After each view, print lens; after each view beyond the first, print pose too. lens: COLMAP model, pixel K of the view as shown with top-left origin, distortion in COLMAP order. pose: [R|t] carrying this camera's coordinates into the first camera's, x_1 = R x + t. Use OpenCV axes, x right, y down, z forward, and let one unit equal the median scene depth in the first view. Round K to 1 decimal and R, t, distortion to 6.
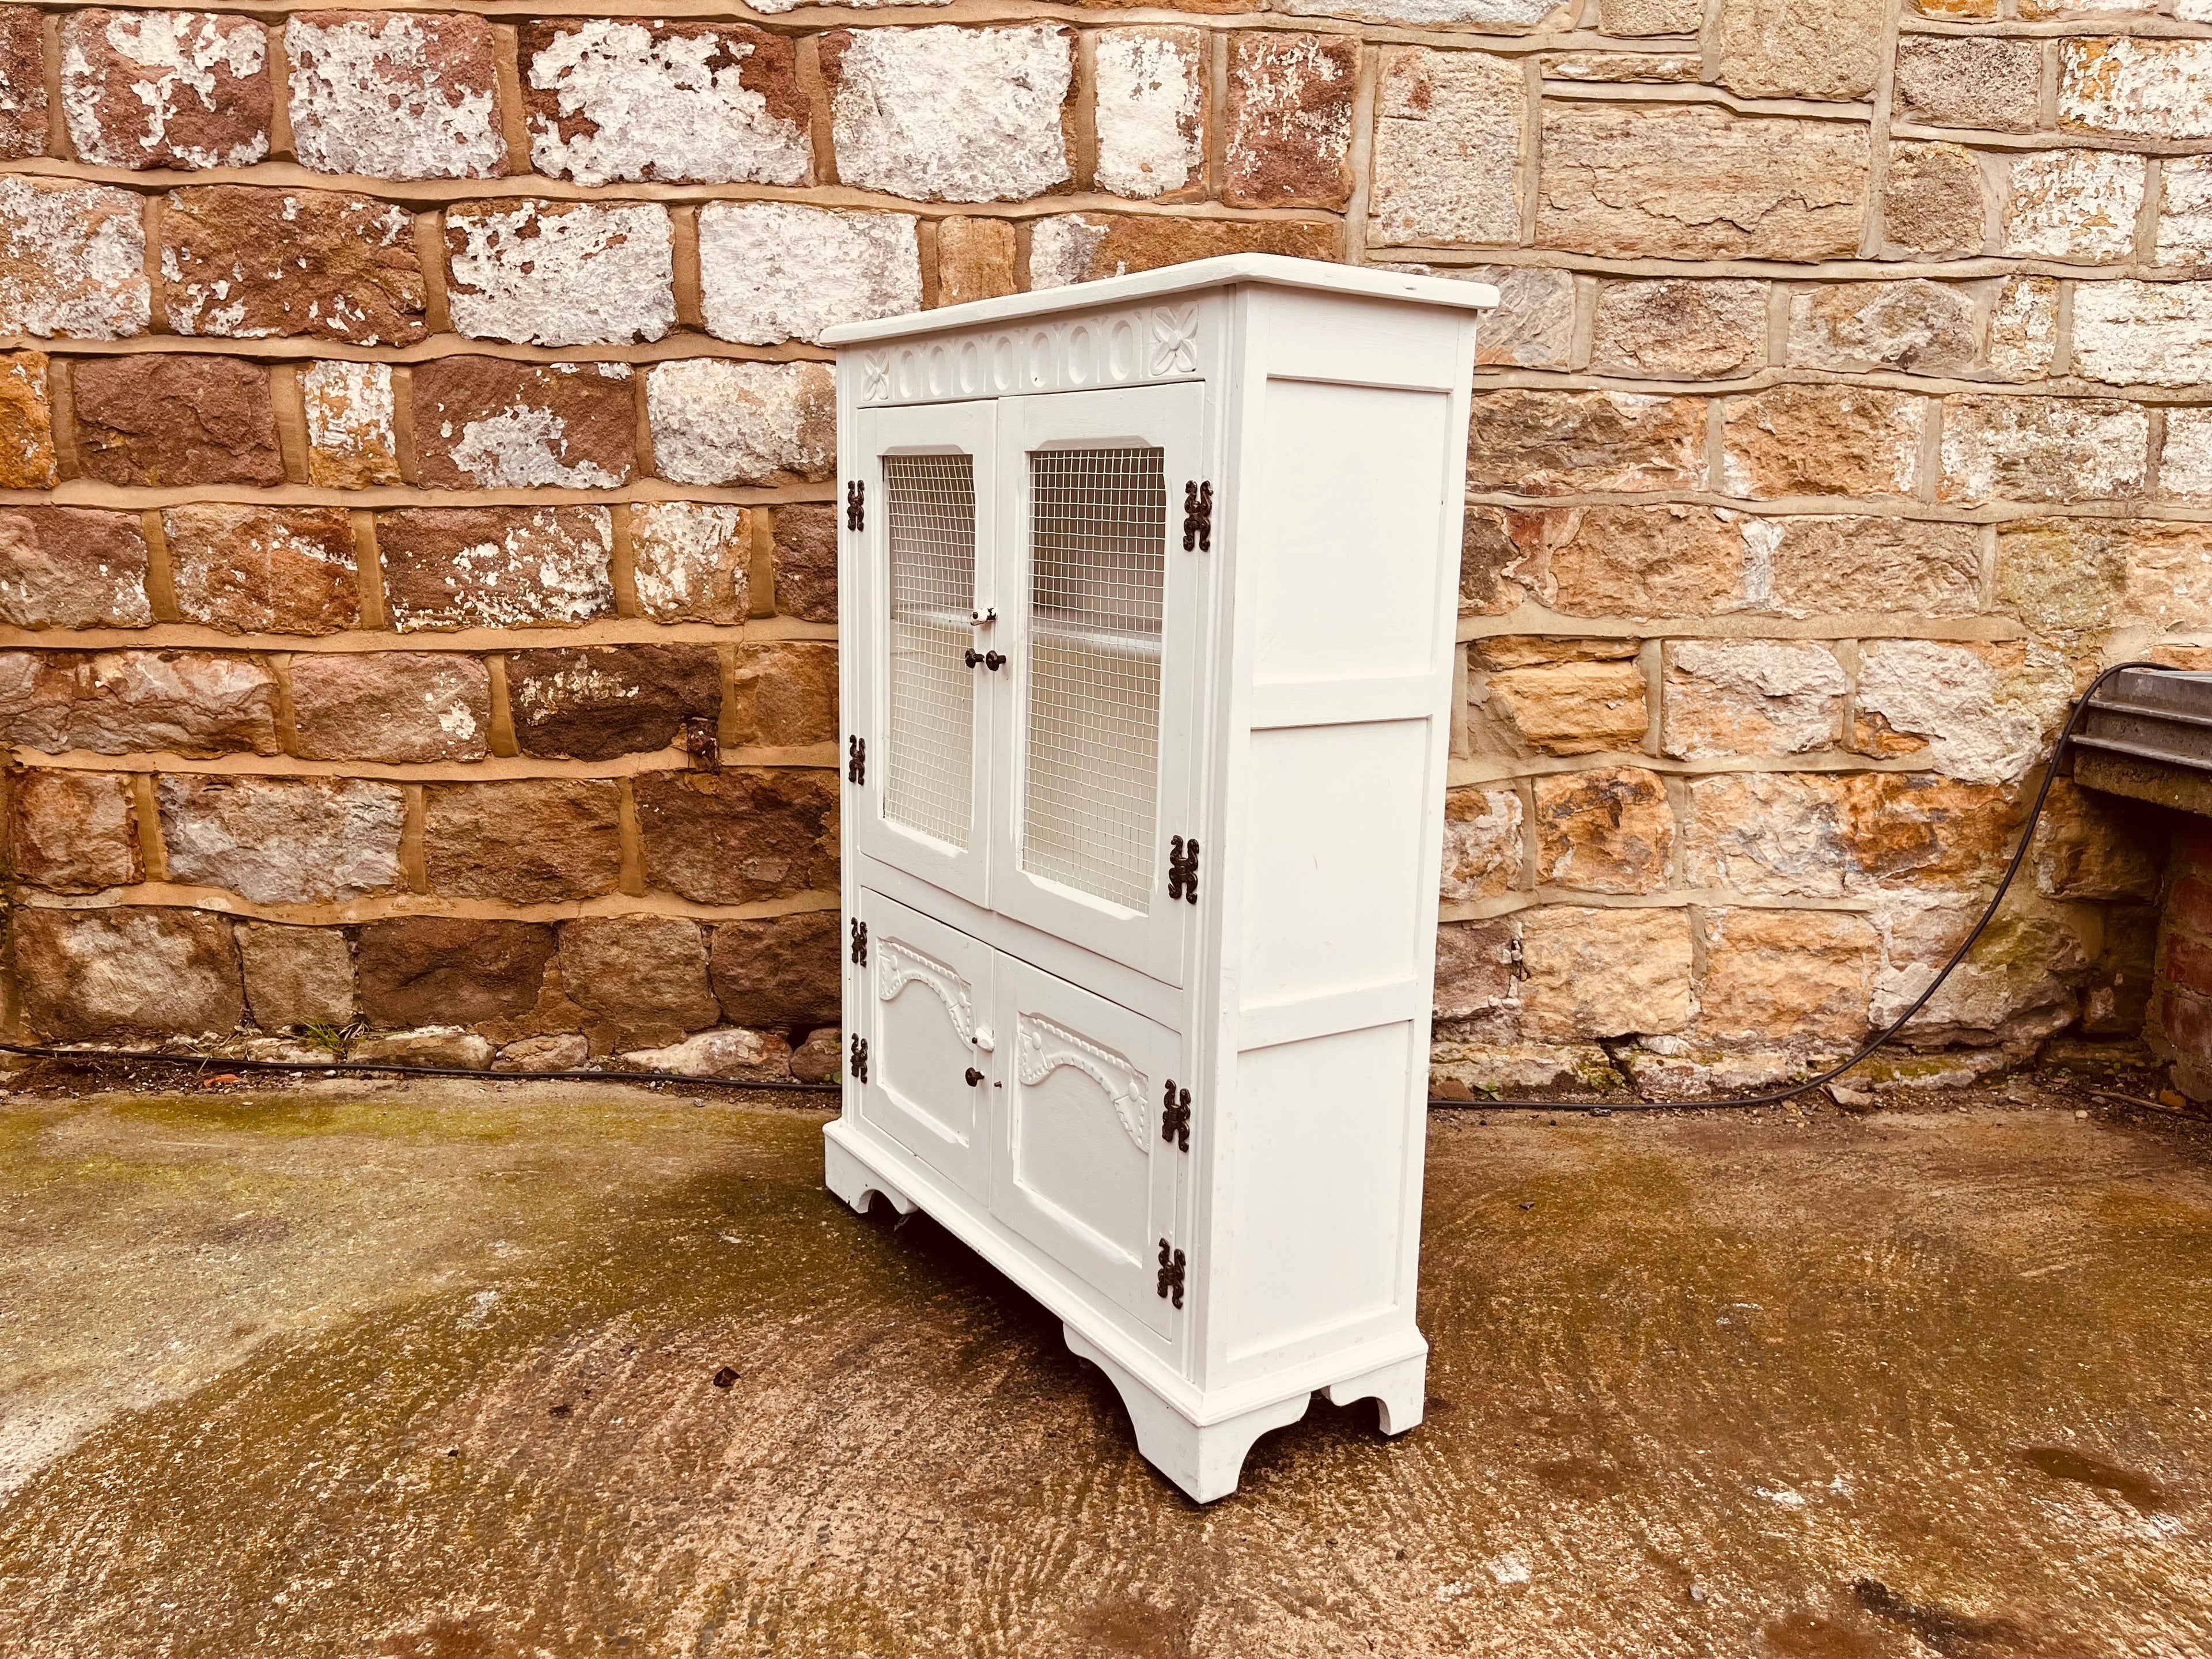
lens RADIAL K [[1751.4, 0, 1097.2], [0, 1751.4, 804.0], [0, 0, 1]] dist [0.022048, -0.001814]
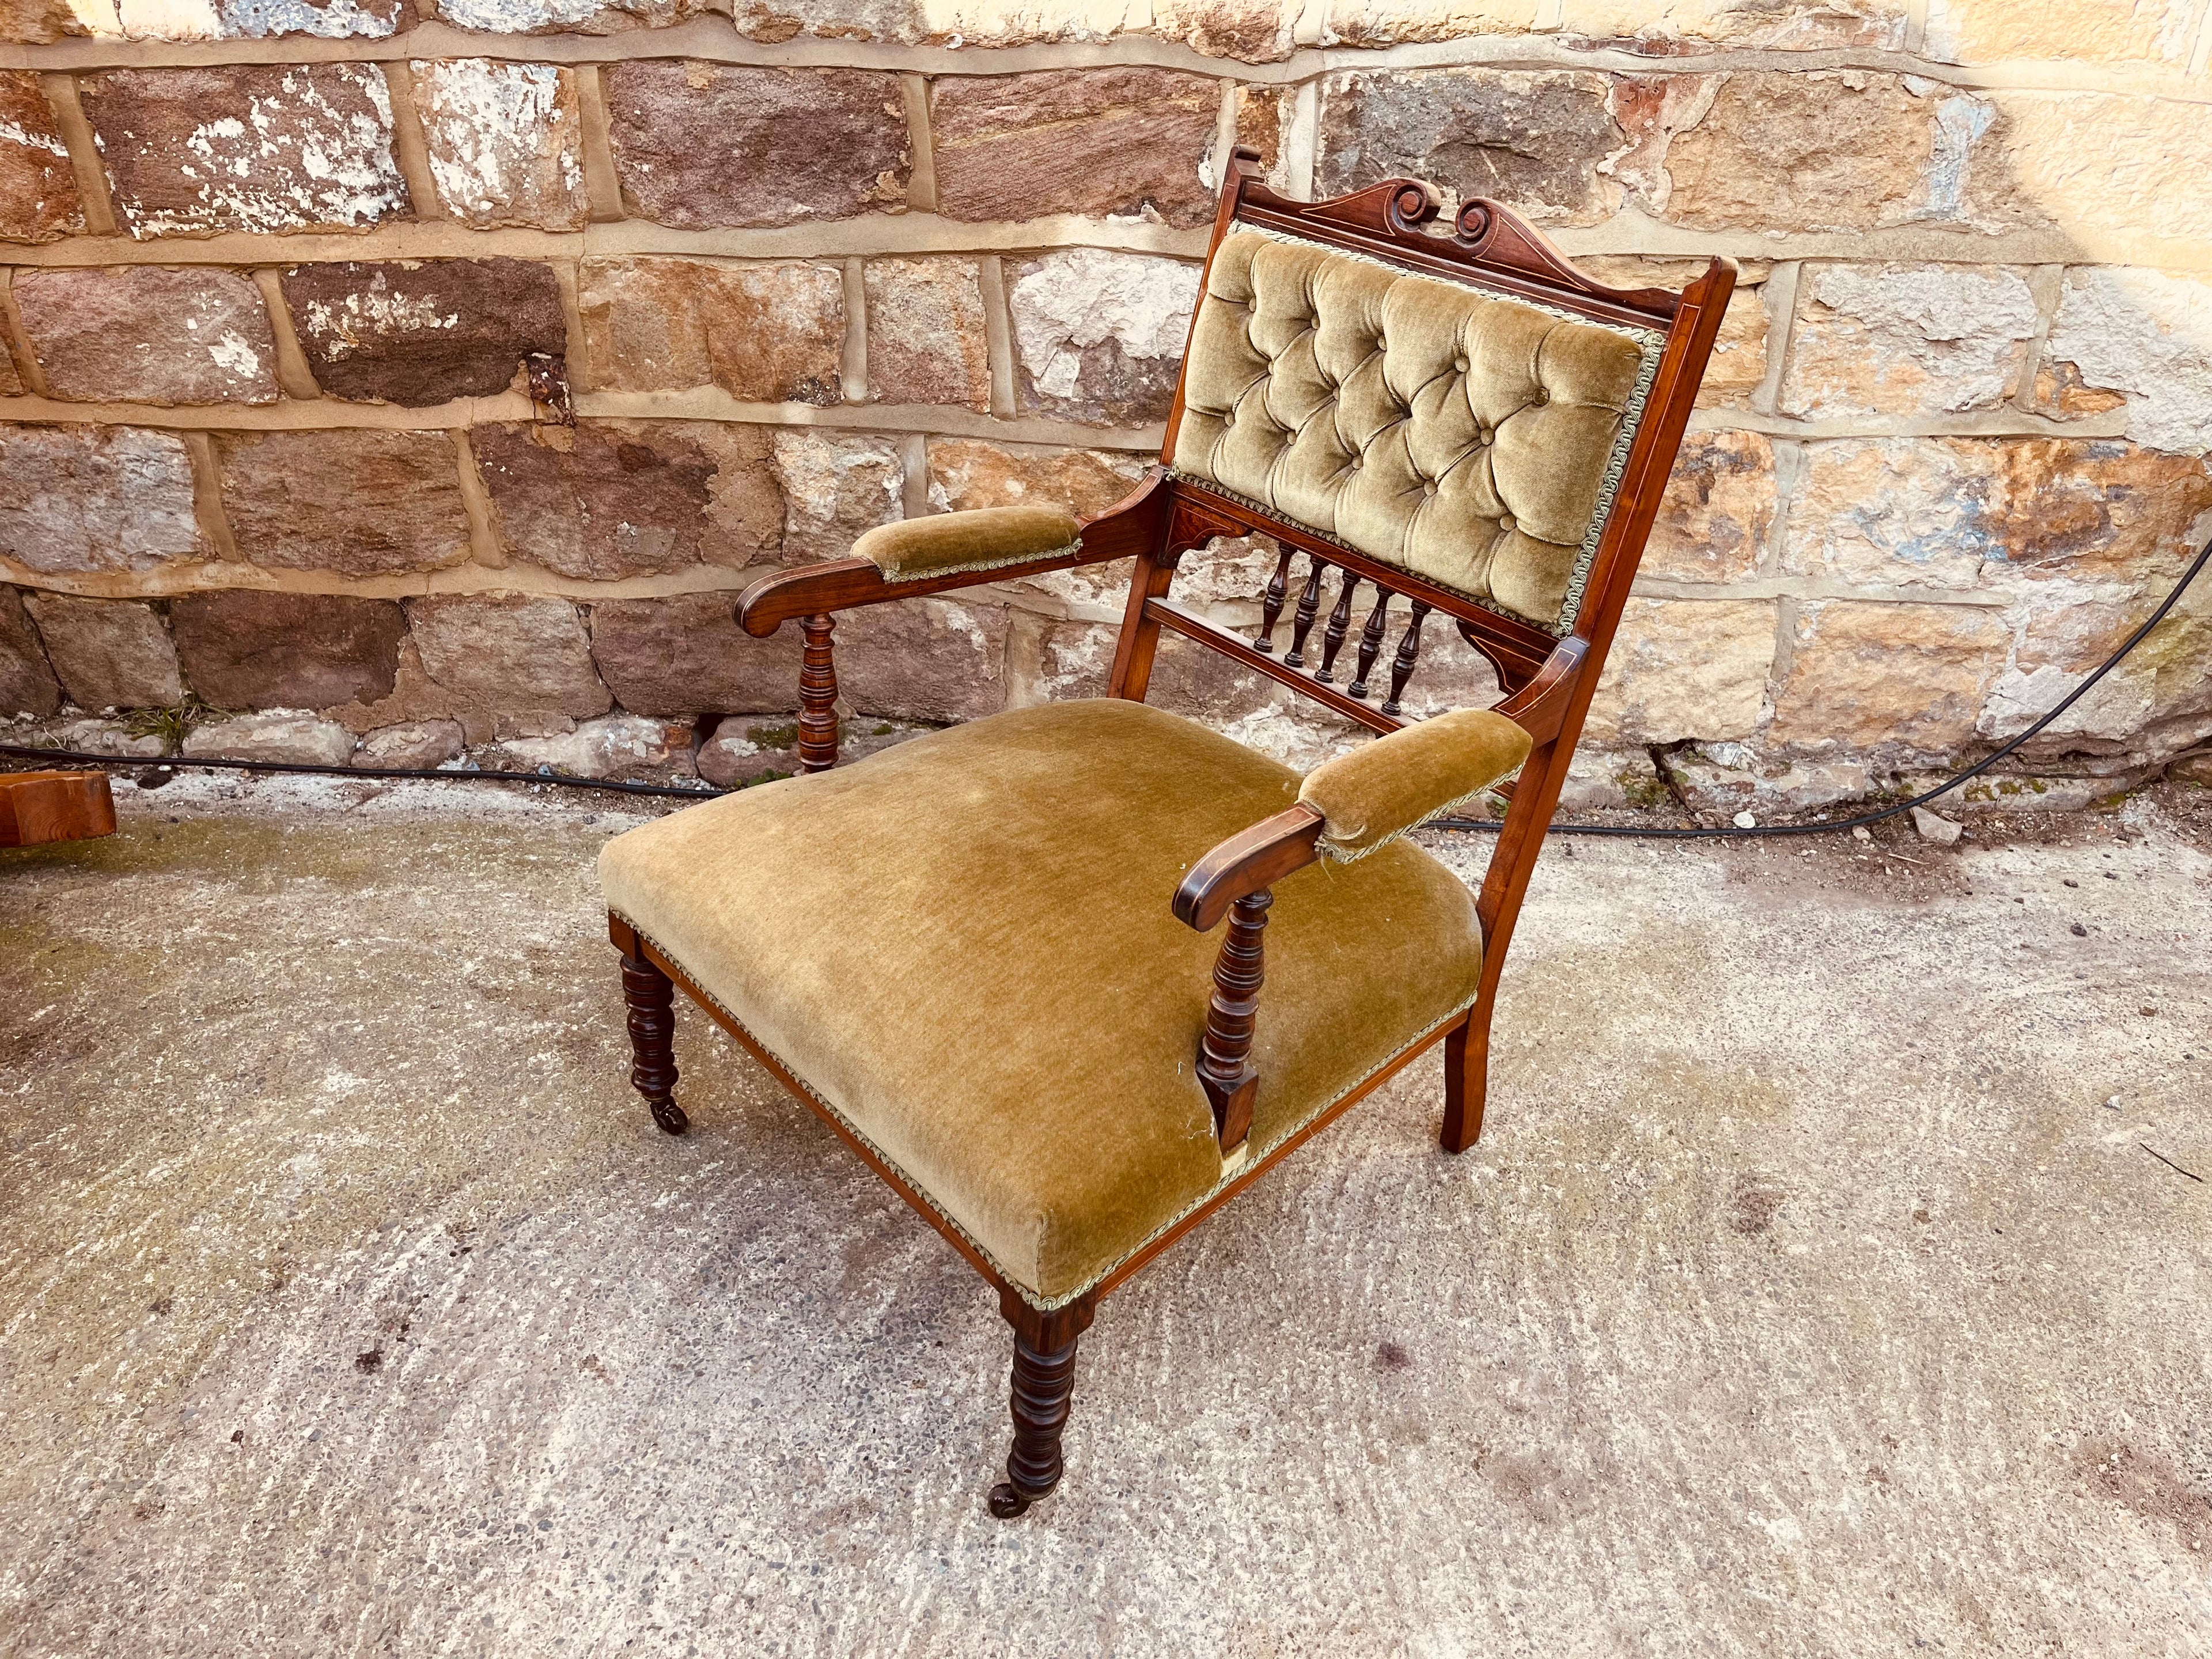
lens RADIAL K [[1720.6, 0, 1099.8], [0, 1720.6, 827.4], [0, 0, 1]] dist [0.084559, -0.129083]
pose [[0.999405, 0.022538, -0.026103, 0.047667], [-0.010961, 0.925250, 0.379199, -0.153269], [0.032698, -0.378688, 0.924947, 0.214652]]
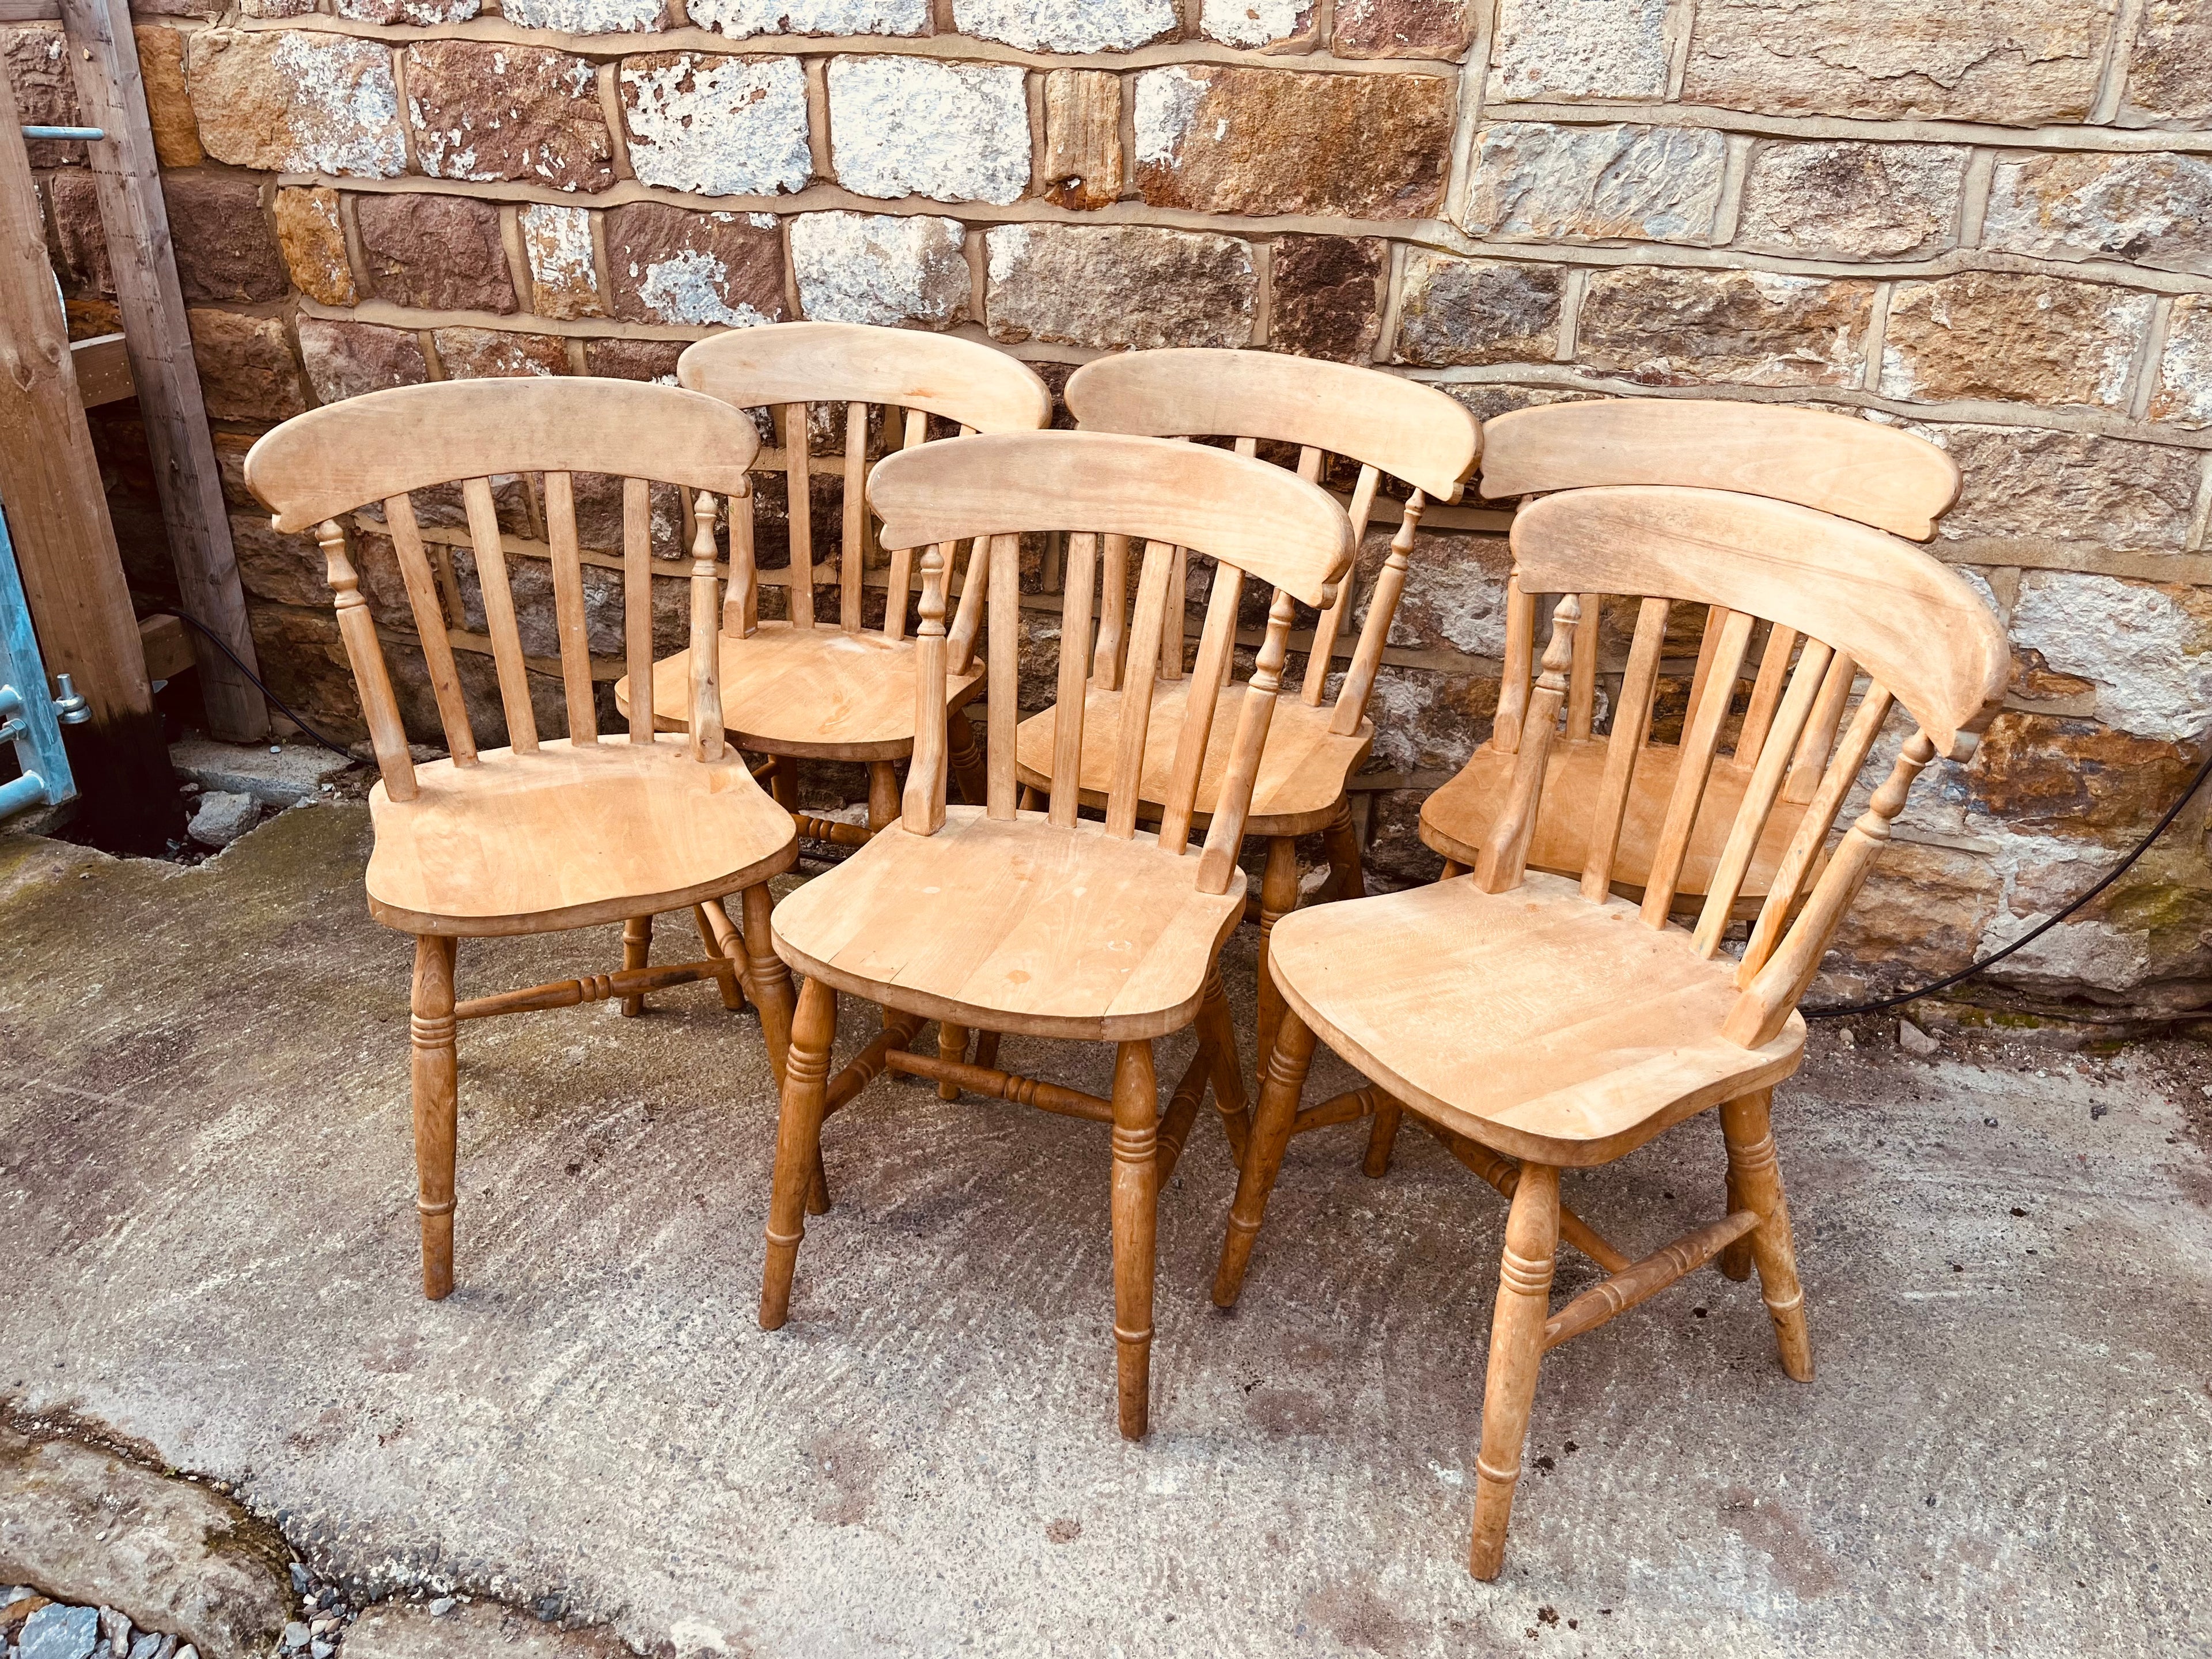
lens RADIAL K [[1738.5, 0, 1061.8], [0, 1738.5, 834.1], [0, 0, 1]] dist [0.055494, -0.075211]
pose [[0.934486, 0.147561, -0.323977, 0.295454], [-0.048483, 0.954322, 0.294819, -0.208951], [0.352683, -0.259797, 0.898955, -0.000405]]
